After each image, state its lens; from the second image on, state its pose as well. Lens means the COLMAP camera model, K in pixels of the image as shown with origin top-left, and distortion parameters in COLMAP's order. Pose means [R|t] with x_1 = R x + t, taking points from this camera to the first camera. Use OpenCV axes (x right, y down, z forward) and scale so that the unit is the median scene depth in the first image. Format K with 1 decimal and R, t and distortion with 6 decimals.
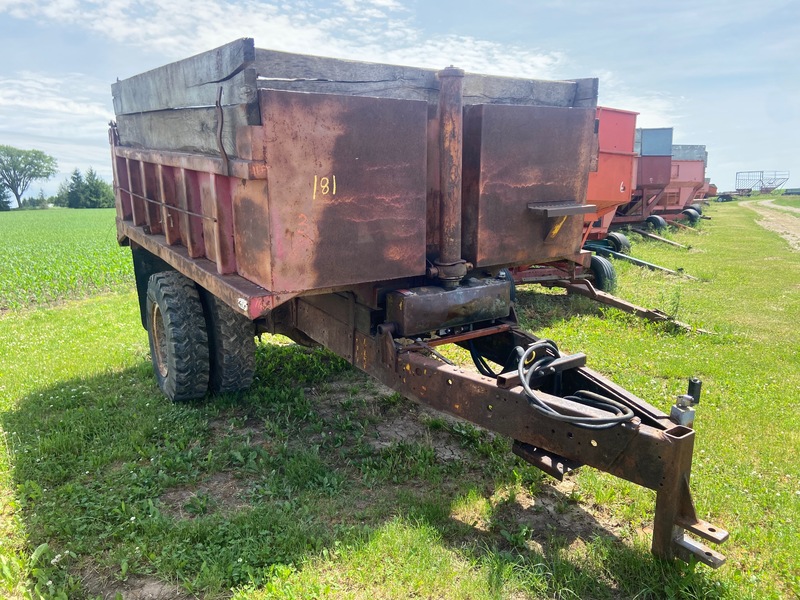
lens RADIAL K [[615.3, 0, 400.0], [0, 615.3, 300.0], [0, 0, 1]] dist [0.110832, -0.143551]
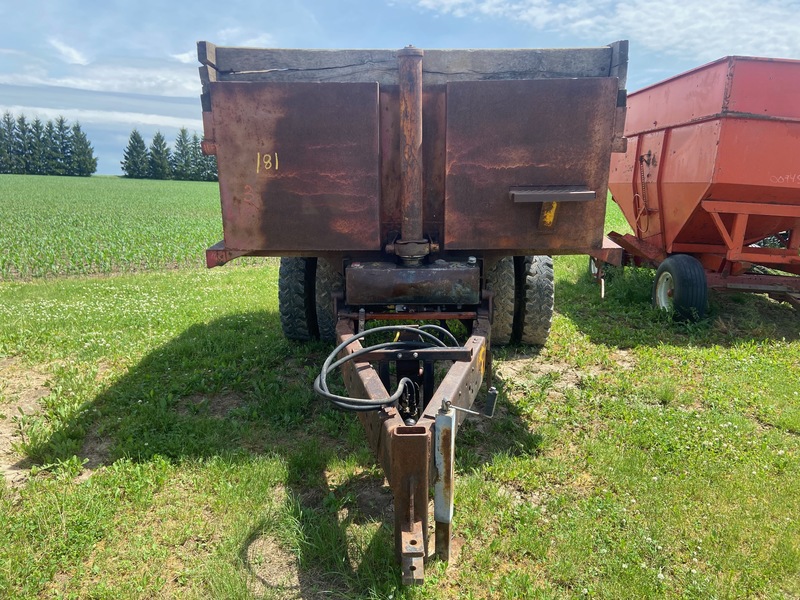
lens RADIAL K [[615.3, 0, 400.0], [0, 615.3, 300.0], [0, 0, 1]] dist [0.110832, -0.143551]
pose [[0.809790, 0.143068, -0.569010, 0.664314], [-0.126934, 0.989566, 0.068162, -0.032593], [0.572825, 0.017030, 0.819501, 0.160200]]
